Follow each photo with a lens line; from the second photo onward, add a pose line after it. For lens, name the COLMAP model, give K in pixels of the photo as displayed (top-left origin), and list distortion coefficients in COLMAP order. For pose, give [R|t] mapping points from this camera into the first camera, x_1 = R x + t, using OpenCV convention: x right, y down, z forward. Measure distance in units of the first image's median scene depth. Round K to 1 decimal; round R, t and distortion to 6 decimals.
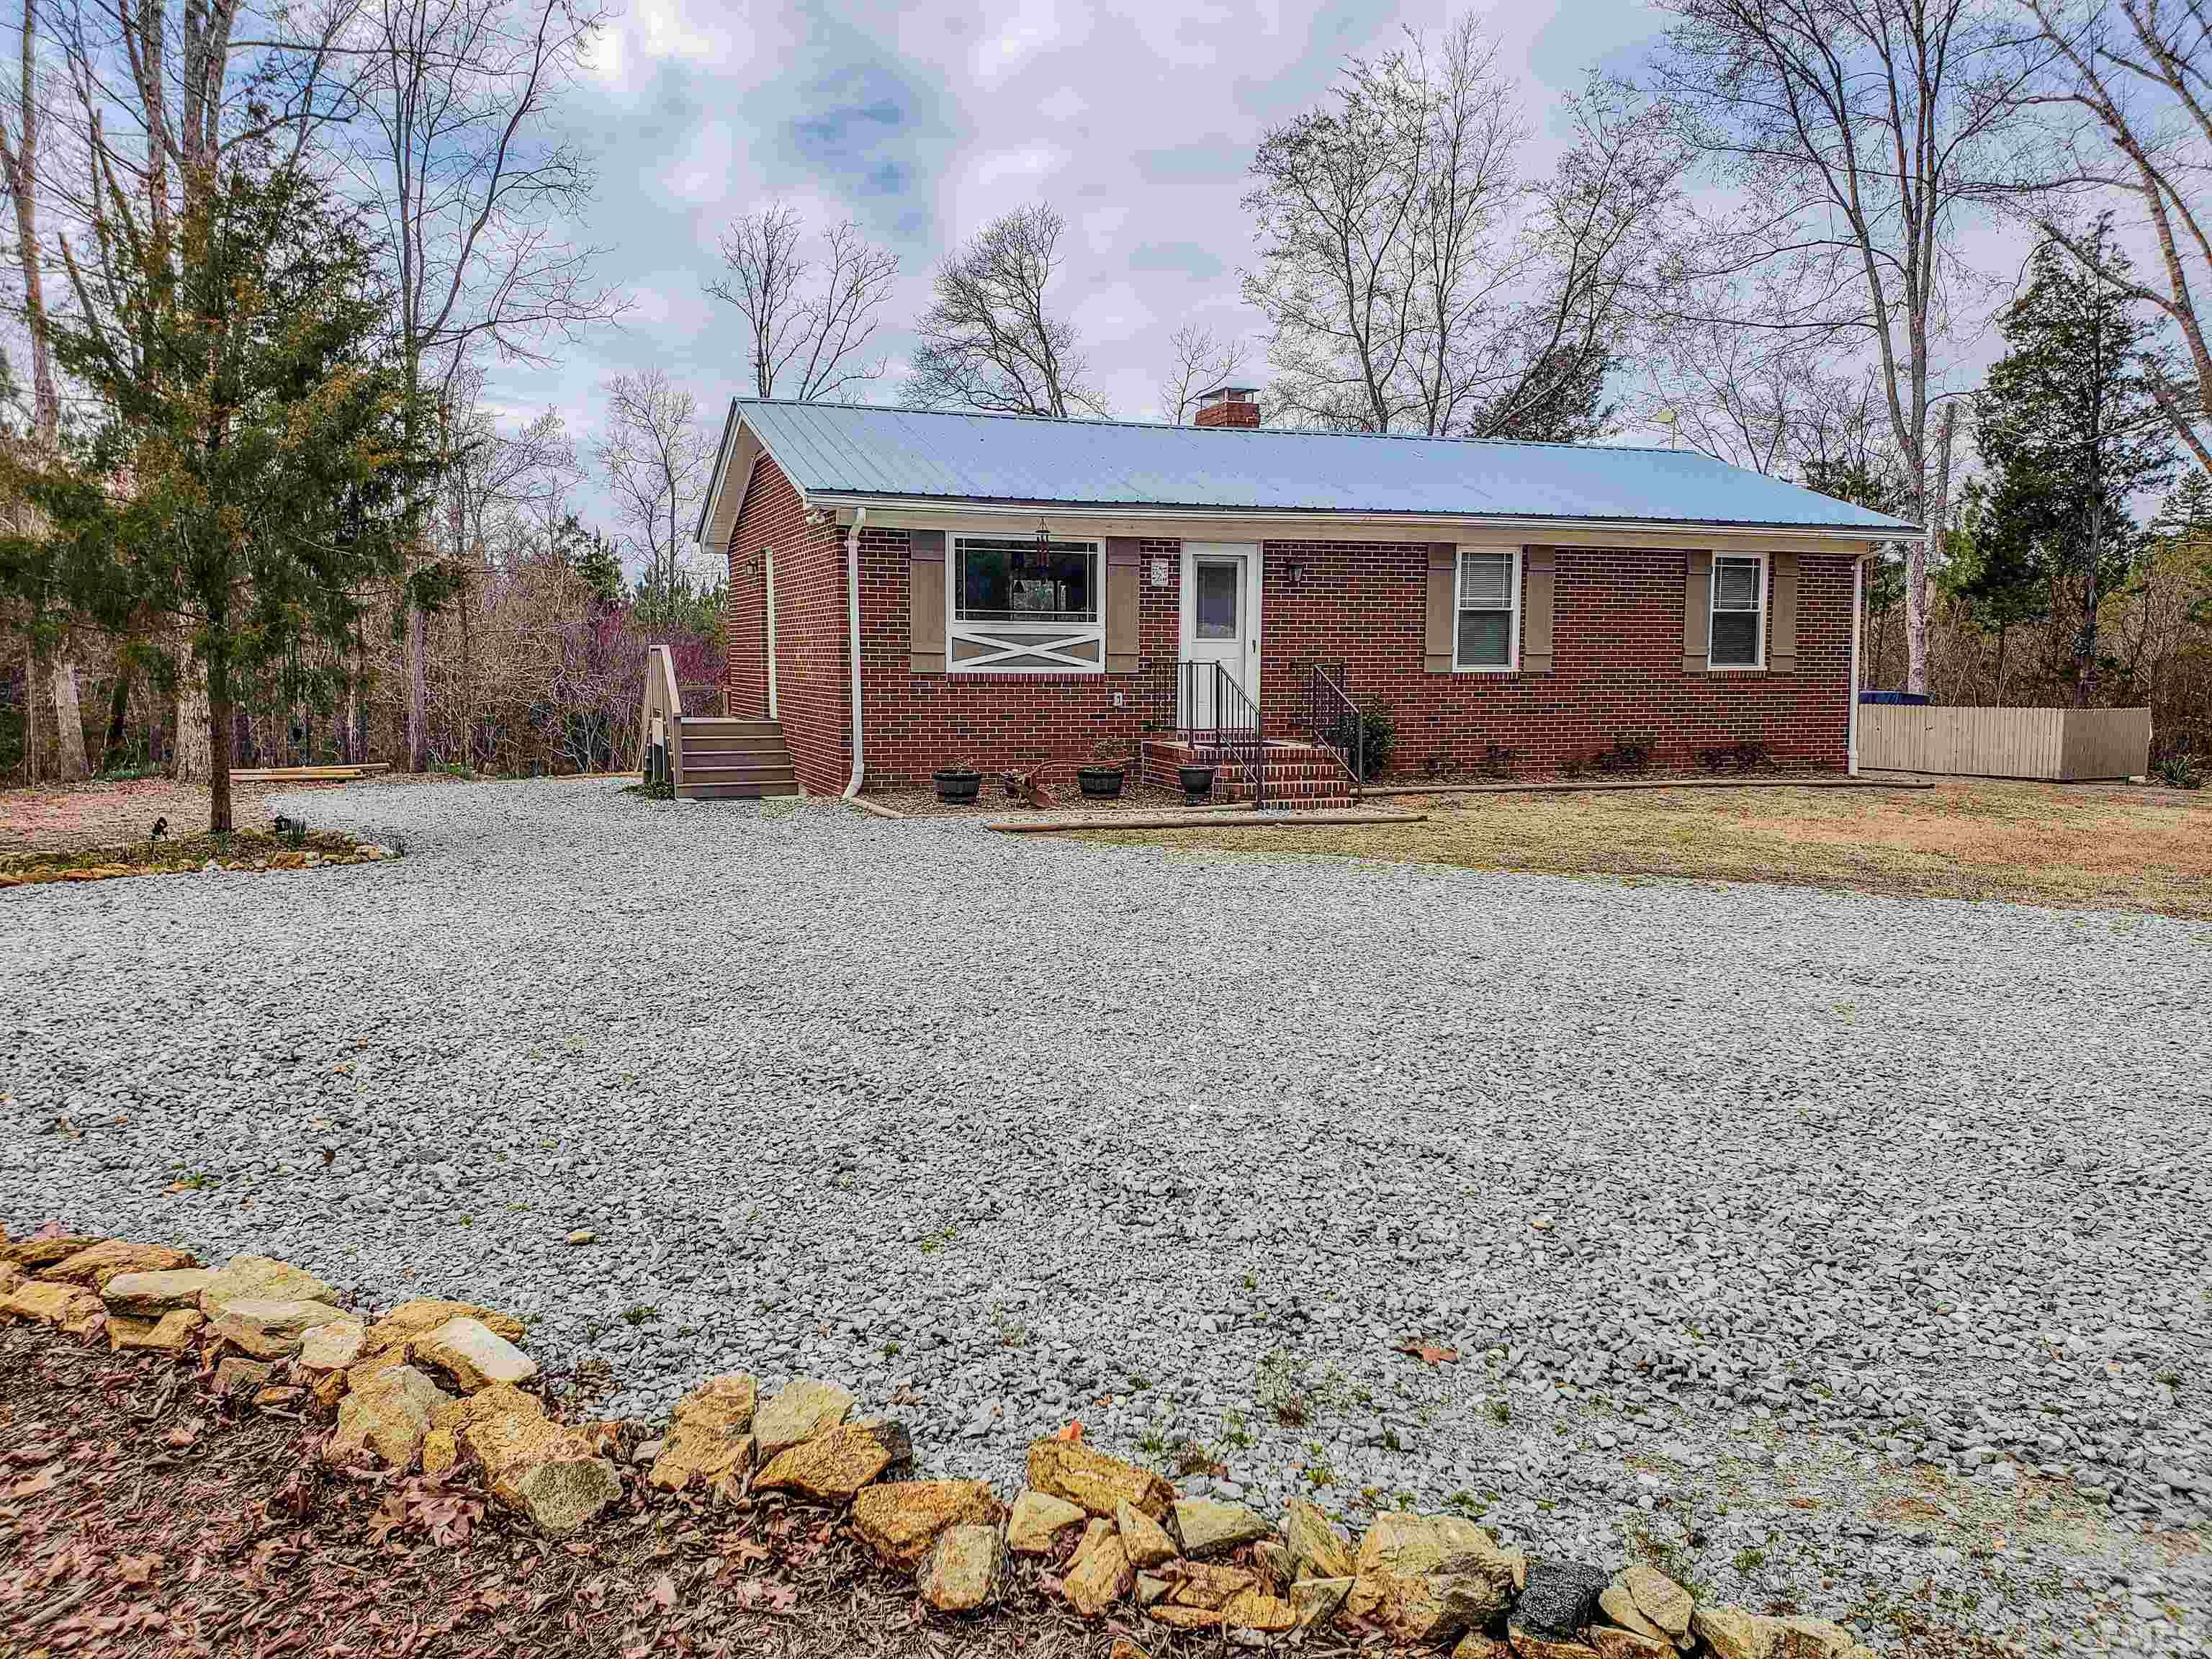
lens RADIAL K [[1733.8, 0, 1102.3], [0, 1733.8, 844.3], [0, 0, 1]] dist [0.071074, -0.008500]
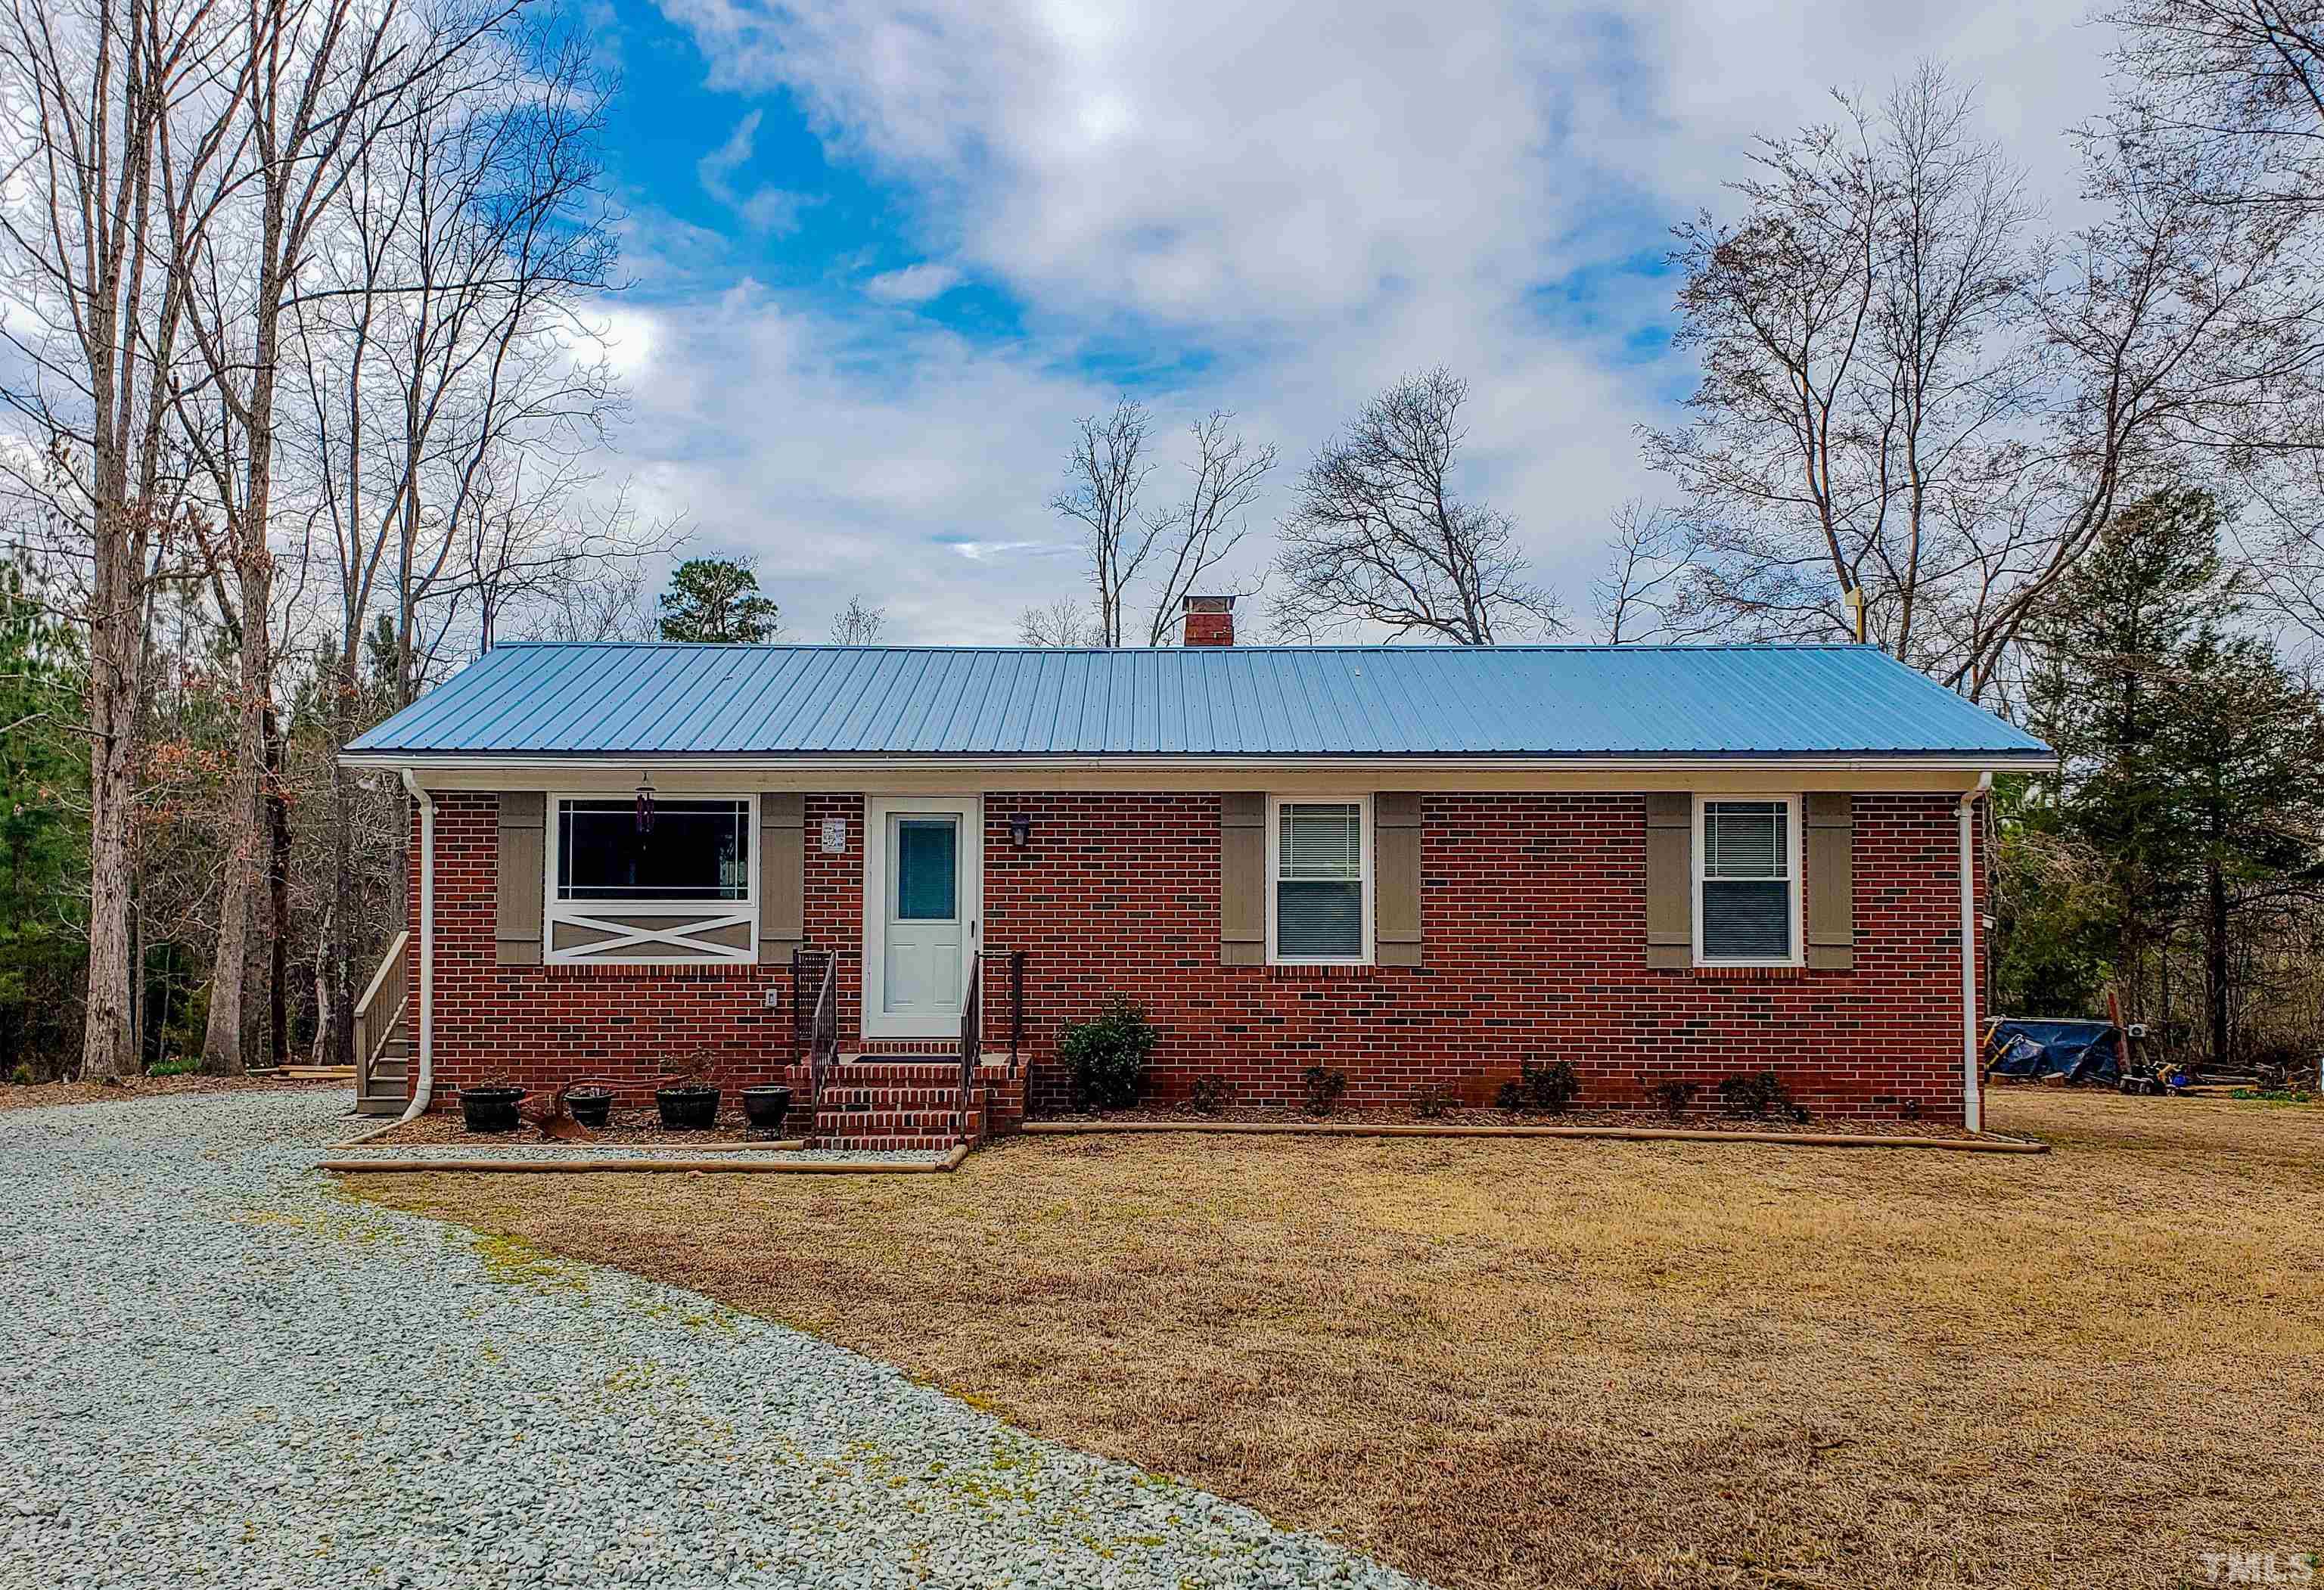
lens RADIAL K [[2191.7, 0, 1146.4], [0, 2191.7, 883.6], [0, 0, 1]] dist [0.107699, 0.000000]
pose [[0.933597, -0.007774, -0.358241, 0.503620], [-0.037669, 0.992096, -0.119697, -0.022325], [0.356340, 0.125243, 0.925924, 0.136751]]
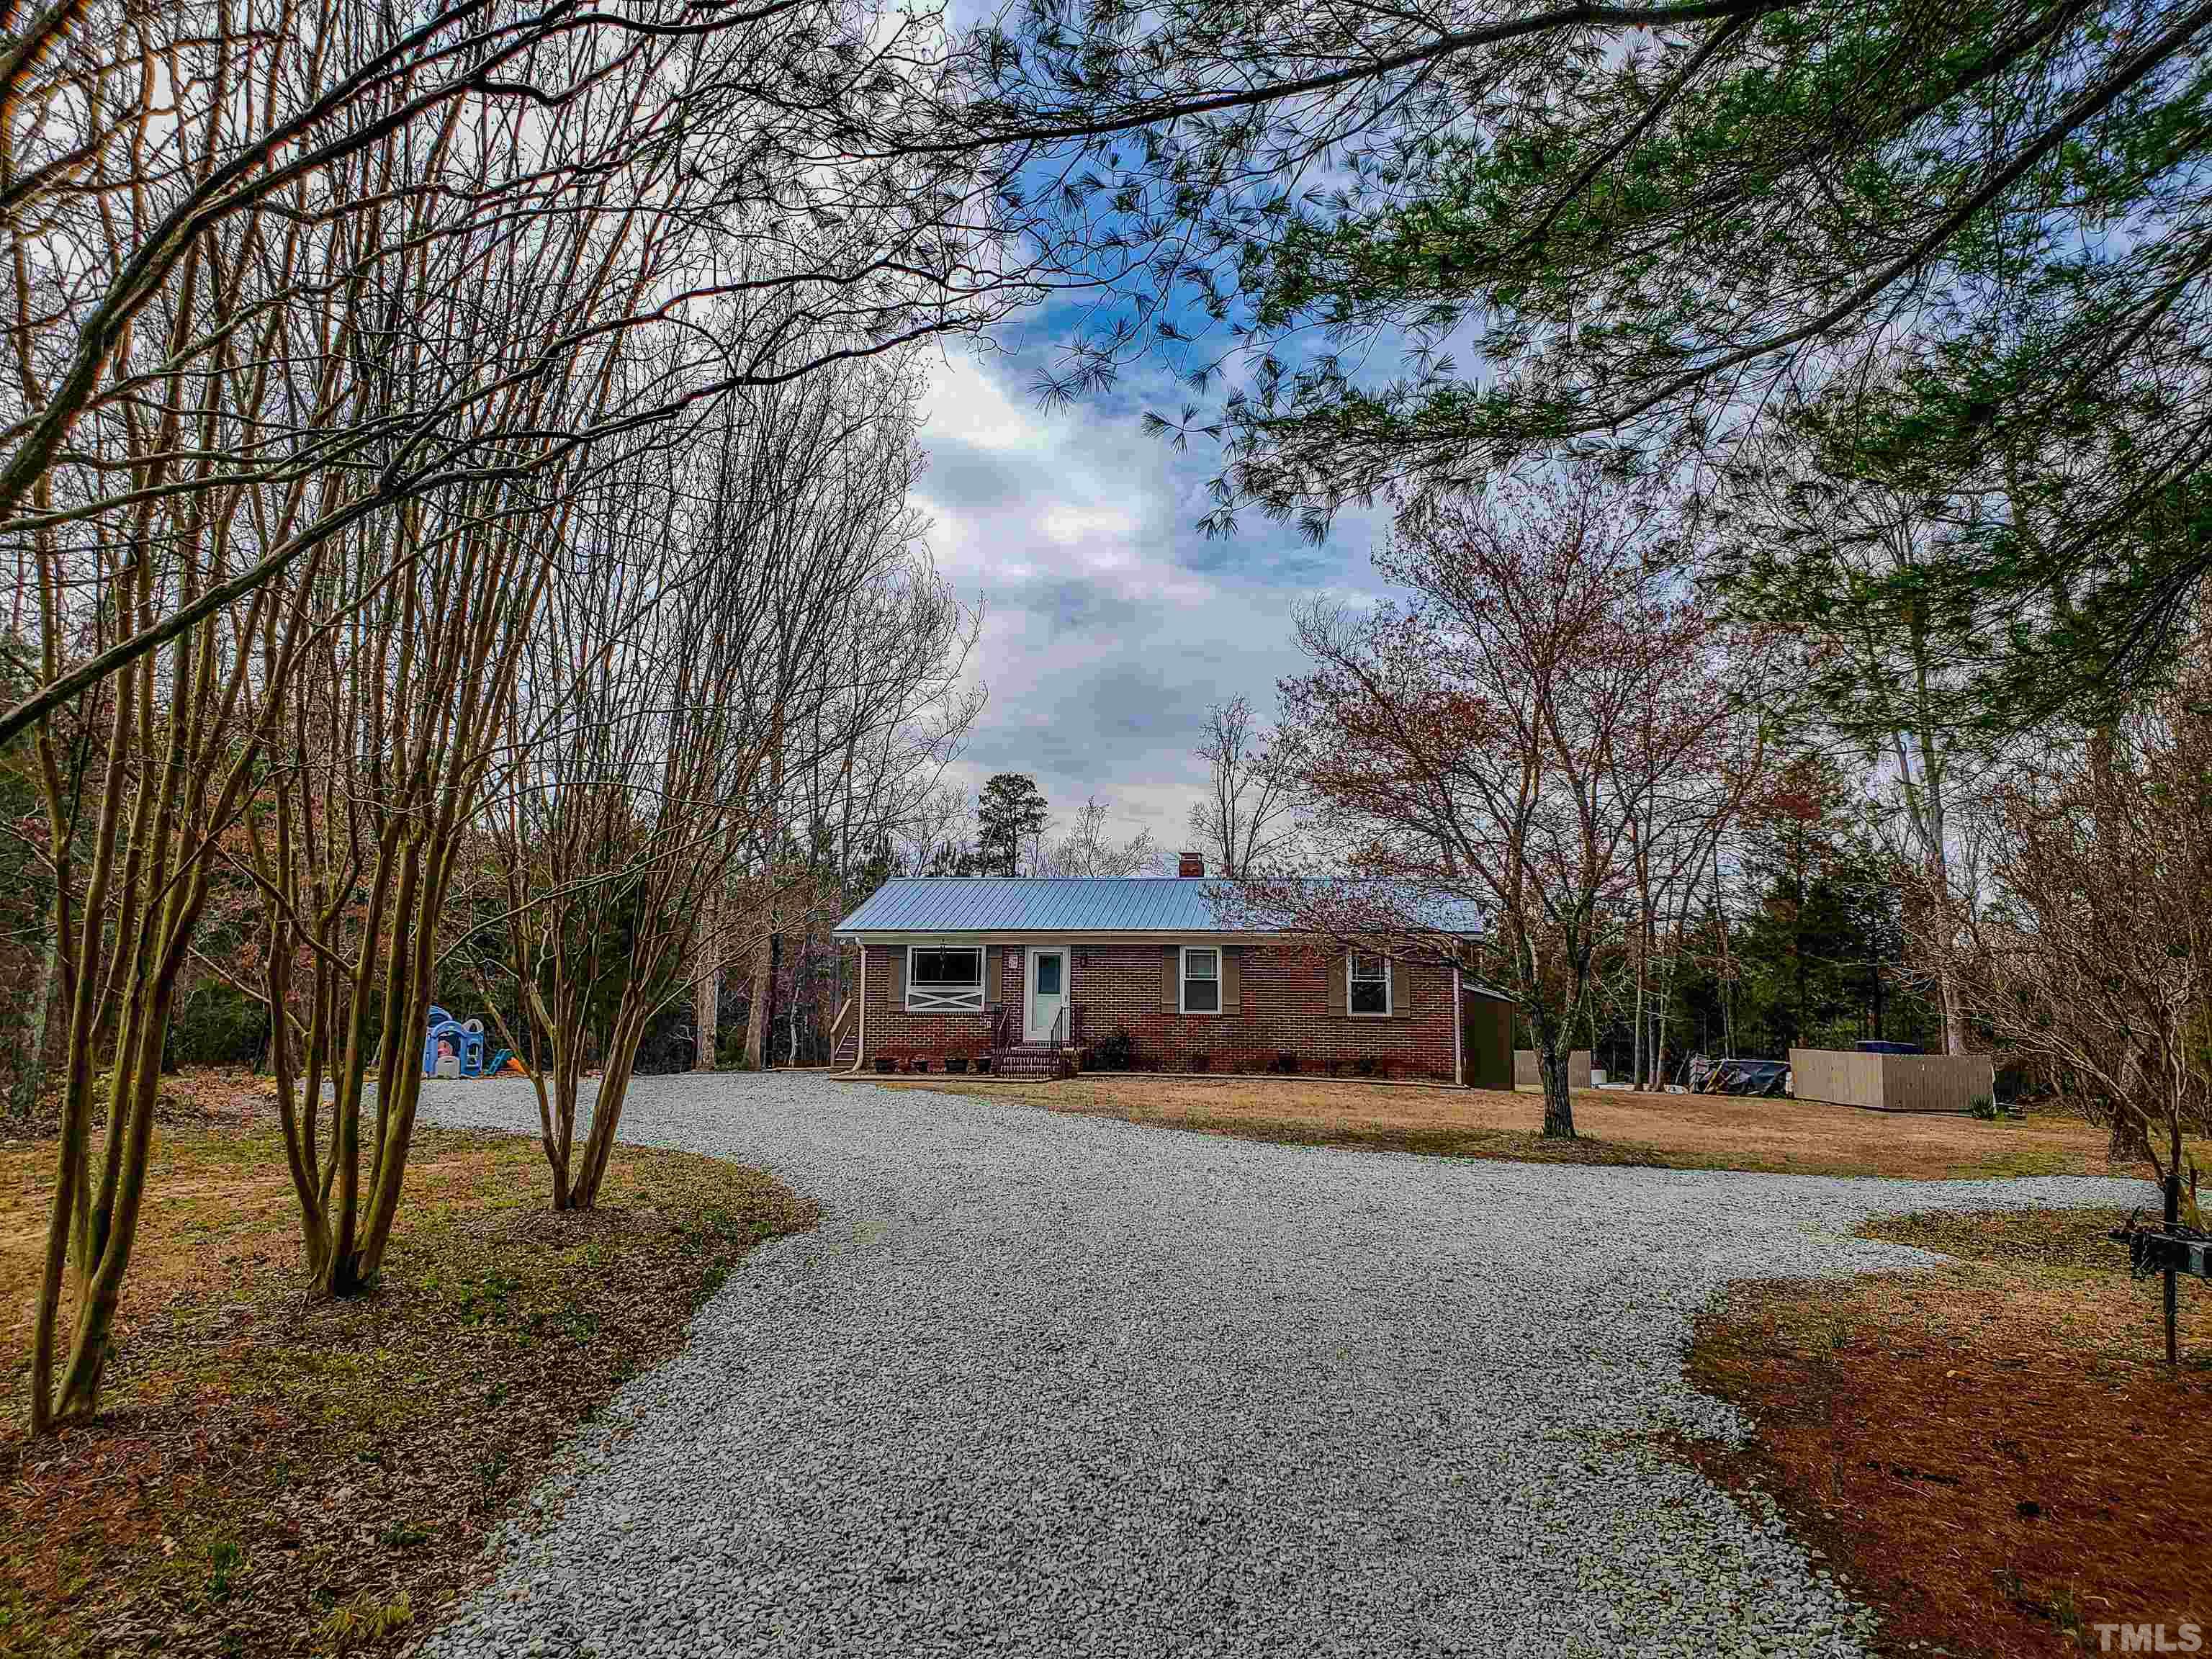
lens RADIAL K [[1733.8, 0, 1112.3], [0, 1733.8, 833.7], [0, 0, 1]] dist [0.071074, -0.008500]
pose [[0.869808, -0.041421, -0.491649, 1.098054], [-0.060109, 0.980151, -0.188918, 0.068665], [0.489716, 0.193875, 0.850054, -0.663701]]
